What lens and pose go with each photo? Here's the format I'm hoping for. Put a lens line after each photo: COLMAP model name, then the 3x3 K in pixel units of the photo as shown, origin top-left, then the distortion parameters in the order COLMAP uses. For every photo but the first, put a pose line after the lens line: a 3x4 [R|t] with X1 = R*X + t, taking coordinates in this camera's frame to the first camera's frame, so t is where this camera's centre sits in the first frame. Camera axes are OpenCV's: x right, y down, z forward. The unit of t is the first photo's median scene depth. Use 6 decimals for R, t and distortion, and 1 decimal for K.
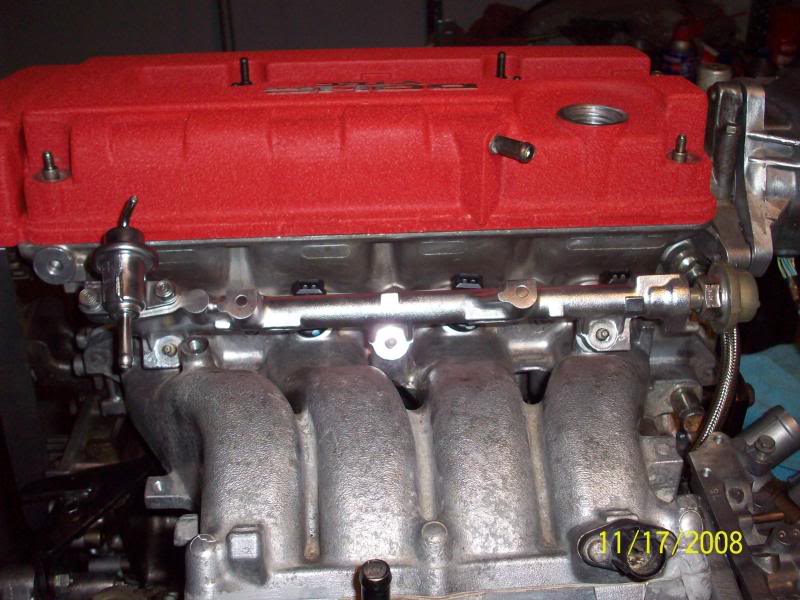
lens RADIAL K [[887.5, 0, 400.0], [0, 887.5, 300.0], [0, 0, 1]] dist [-0.094762, -0.002598]
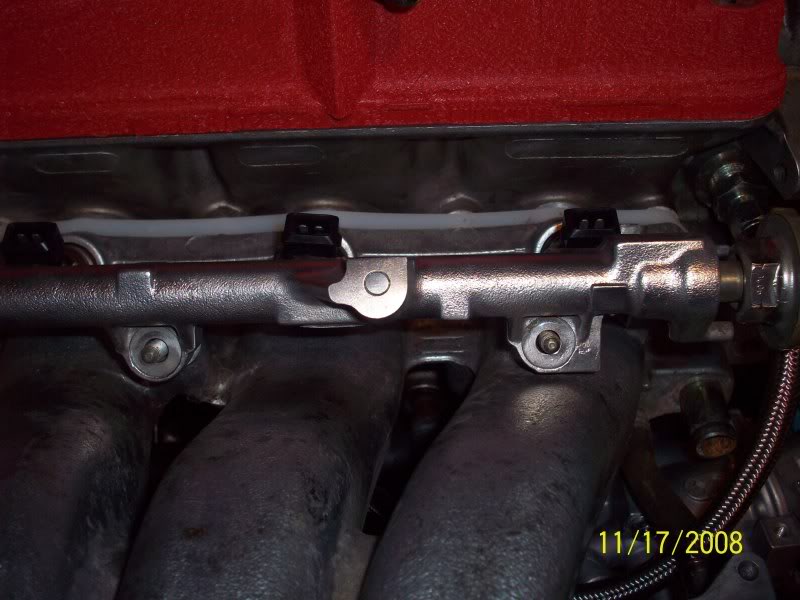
lens RADIAL K [[887.5, 0, 400.0], [0, 887.5, 300.0], [0, 0, 1]] dist [-0.094762, -0.002598]
pose [[0.998958, 0.015234, -0.043014, 0.153393], [-0.005109, 0.974040, 0.226320, -0.100098], [0.045345, -0.225864, 0.973103, 0.455474]]
